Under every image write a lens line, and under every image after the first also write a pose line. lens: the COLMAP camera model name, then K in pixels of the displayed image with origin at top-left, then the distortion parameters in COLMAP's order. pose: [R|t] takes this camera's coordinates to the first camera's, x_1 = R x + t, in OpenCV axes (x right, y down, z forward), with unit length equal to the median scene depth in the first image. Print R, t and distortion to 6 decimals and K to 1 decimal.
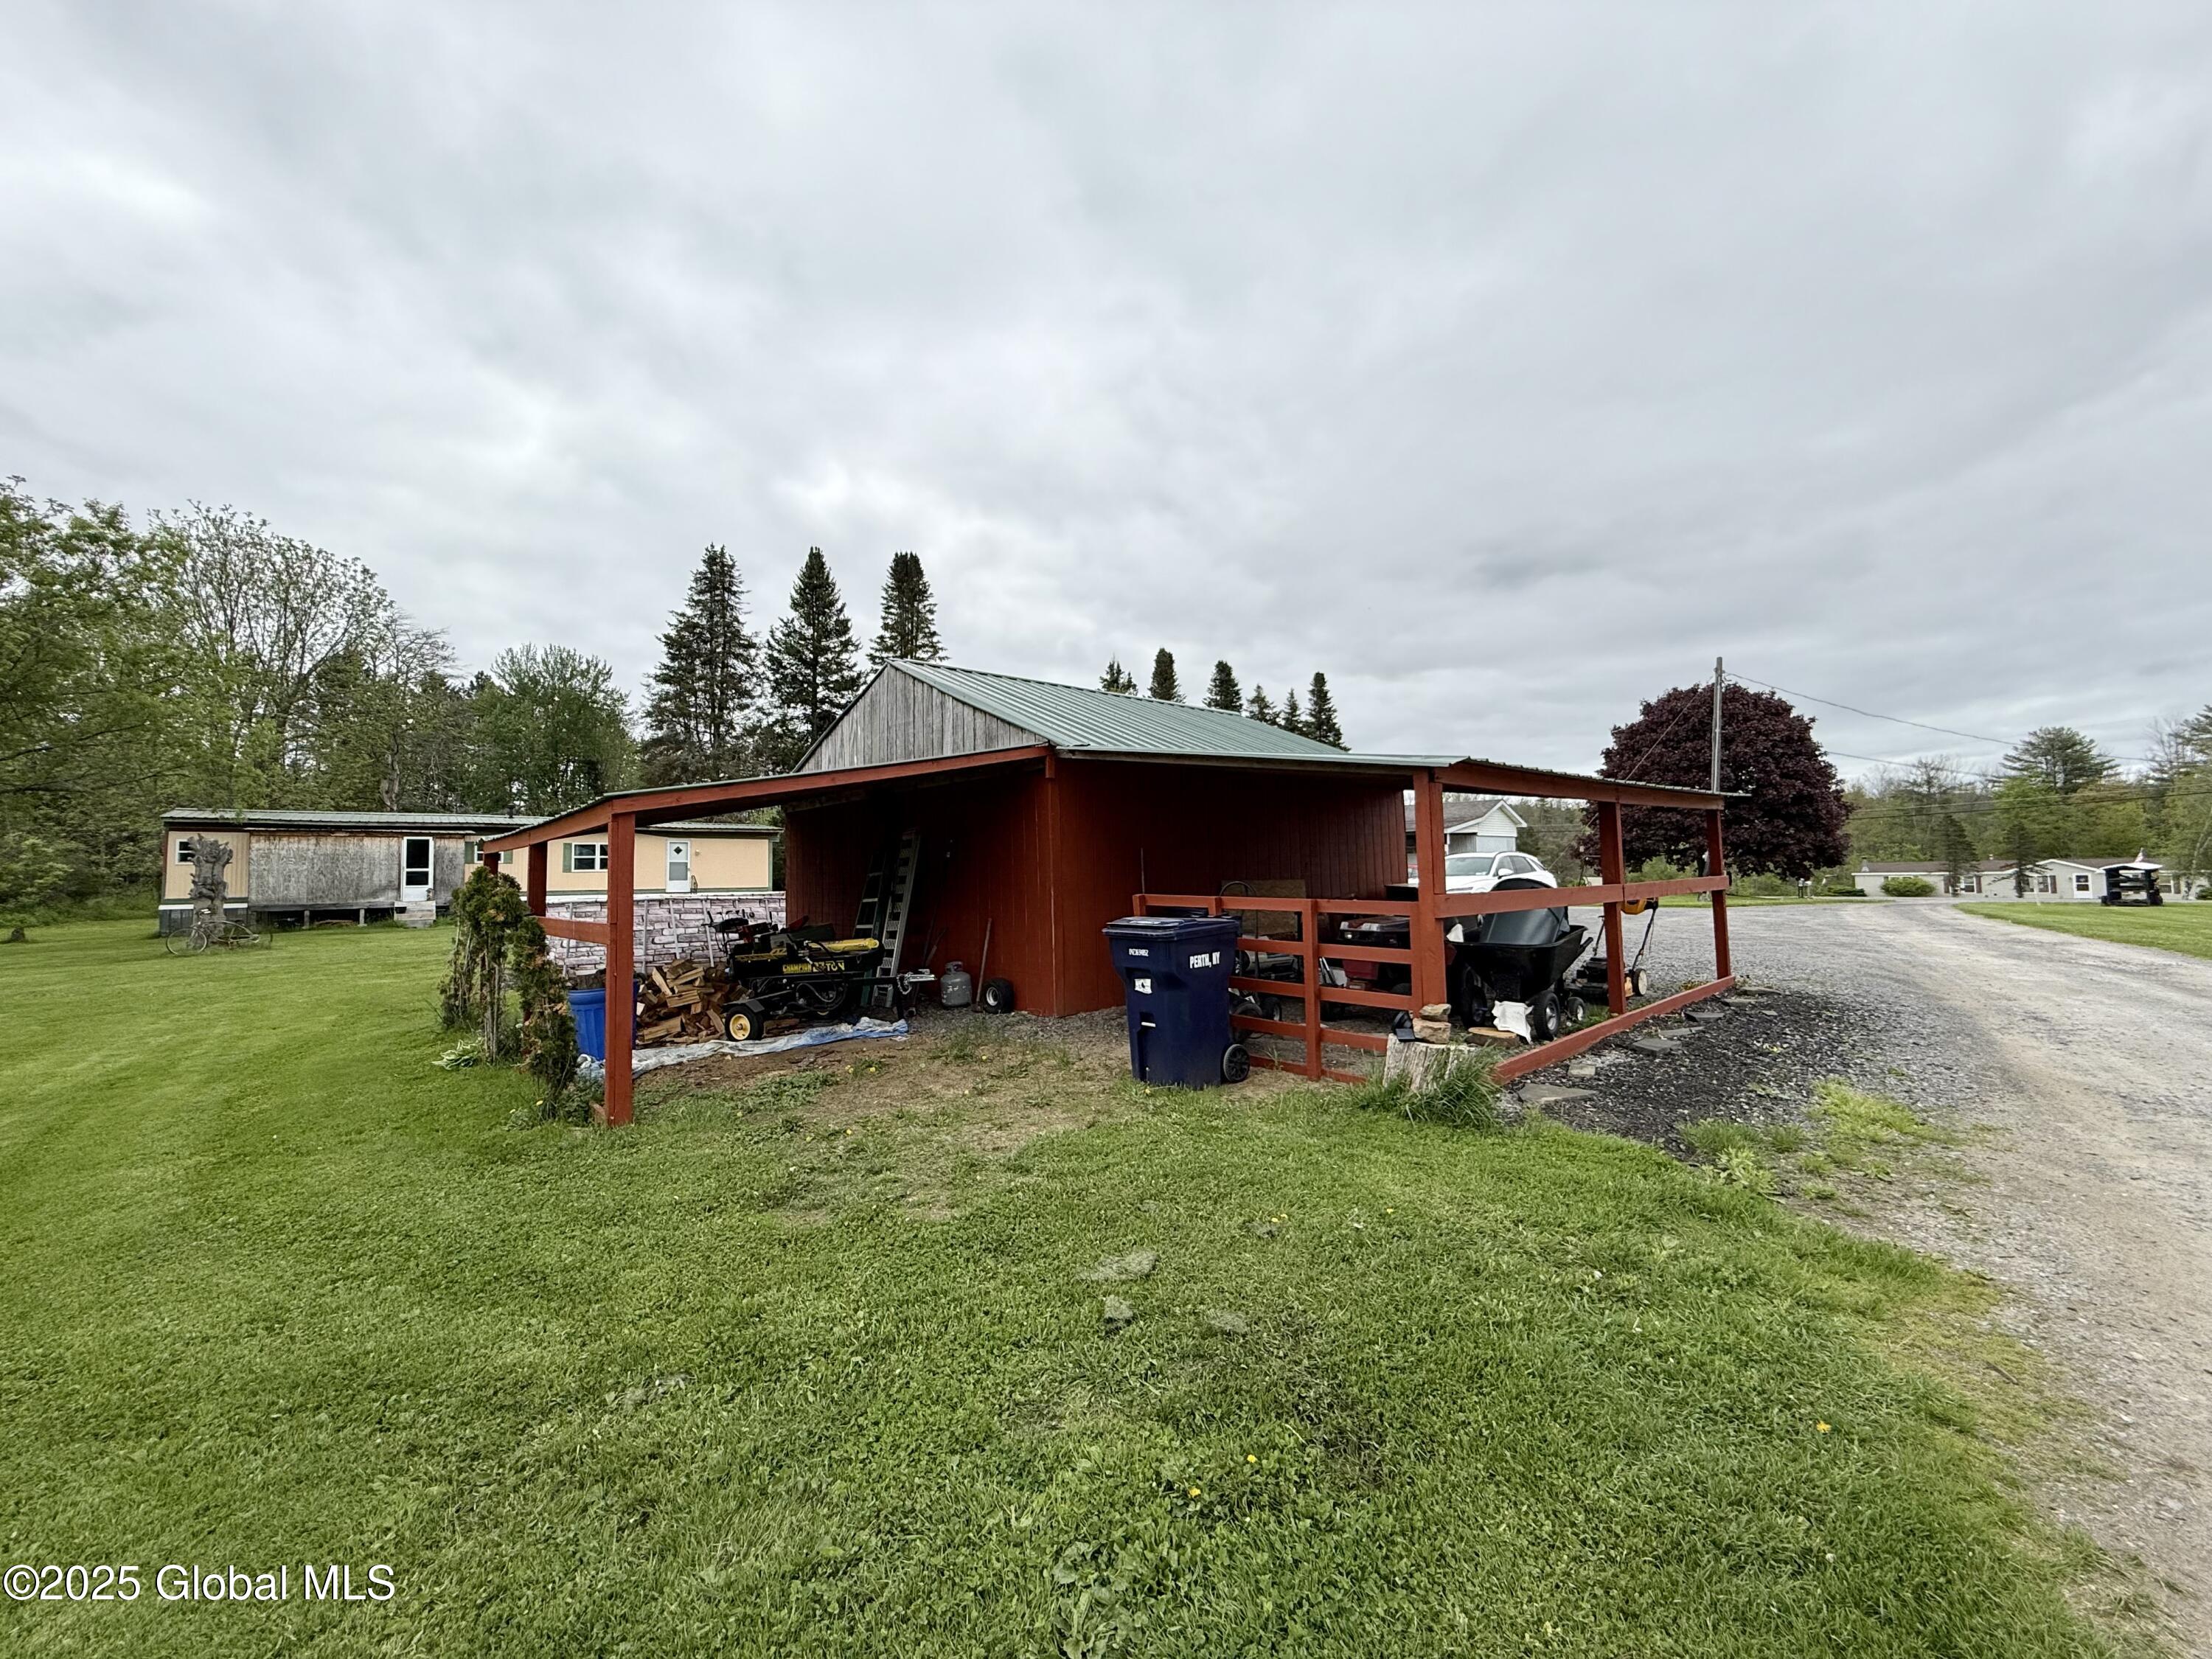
lens RADIAL K [[871.1, 0, 1108.3], [0, 871.1, 834.0], [0, 0, 1]] dist [0.002340, 0.000056]
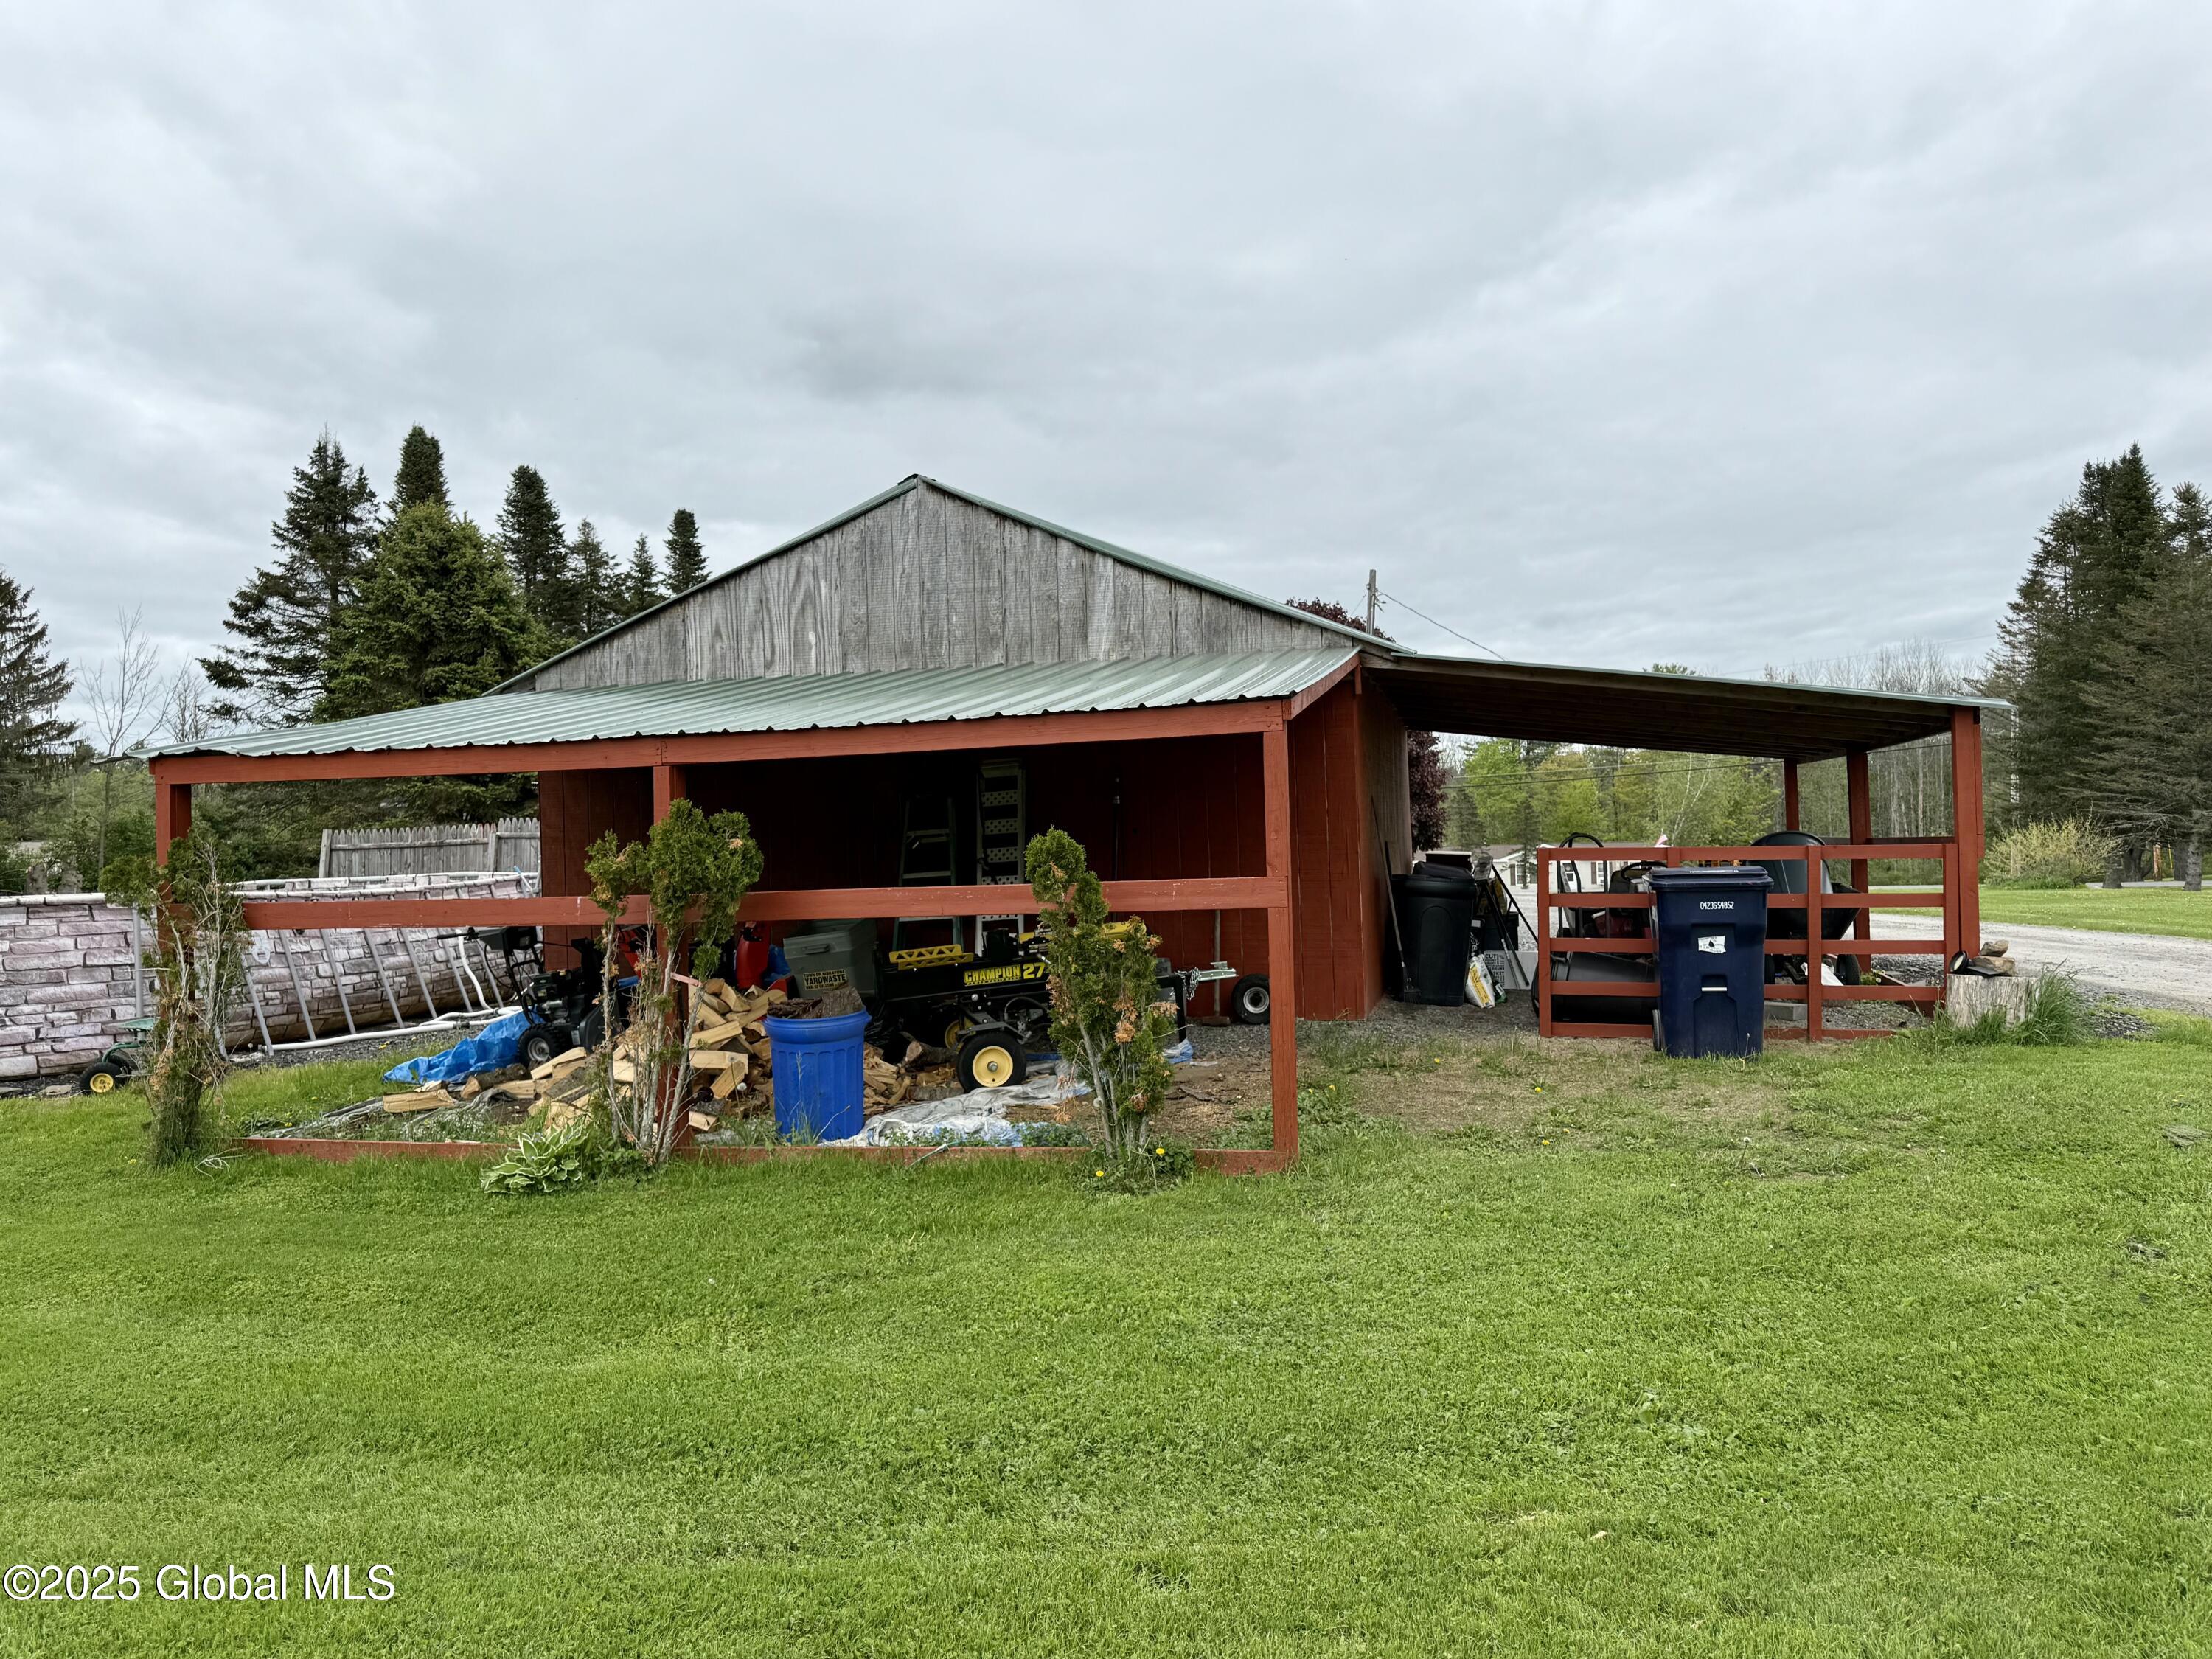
lens RADIAL K [[1564.2, 0, 1116.1], [0, 1564.2, 822.8], [0, 0, 1]] dist [0.035207, -0.011555]
pose [[0.821568, 0.009152, 0.570038, -0.169935], [-0.016392, 0.999837, 0.007573, 0.006338], [-0.569875, -0.015566, 0.821584, 0.006290]]
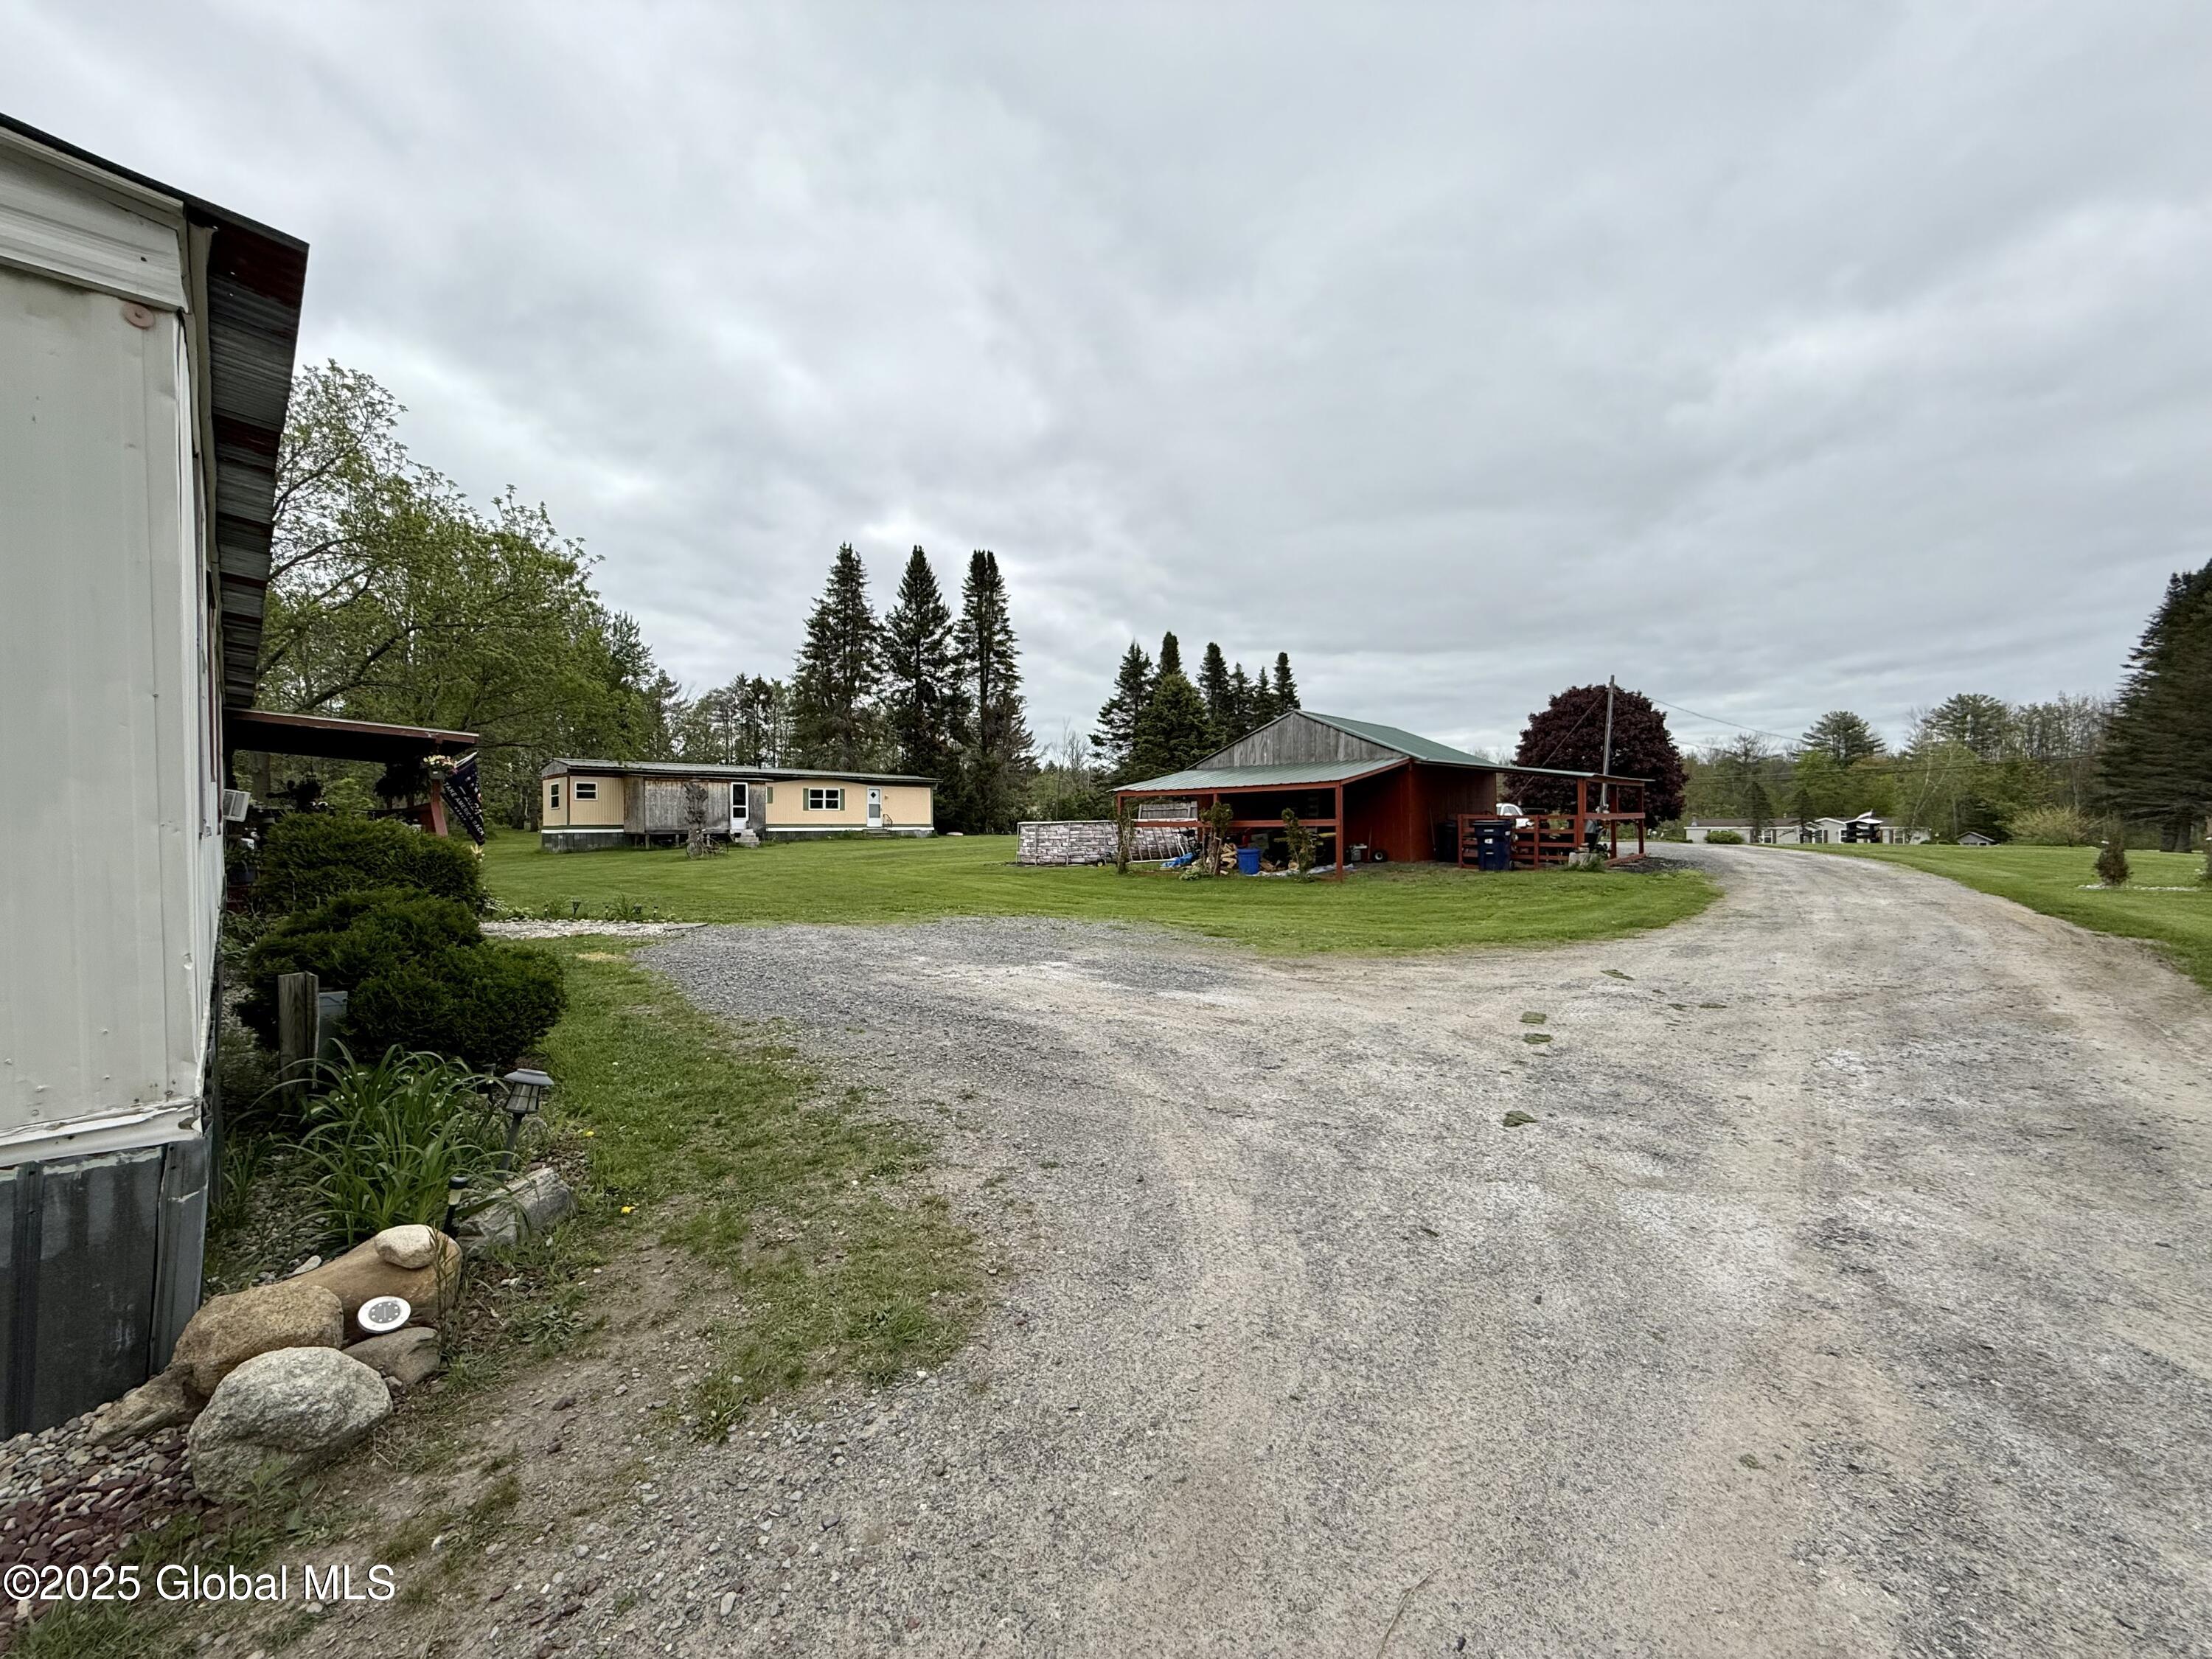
lens RADIAL K [[871.1, 0, 1107.3], [0, 871.1, 834.0], [0, 0, 1]] dist [0.002340, 0.000056]
pose [[0.992516, 0.010045, 0.121698, -0.220639], [-0.016874, 0.998332, 0.055218, -0.000785], [-0.120940, -0.056858, 0.991030, -0.254071]]
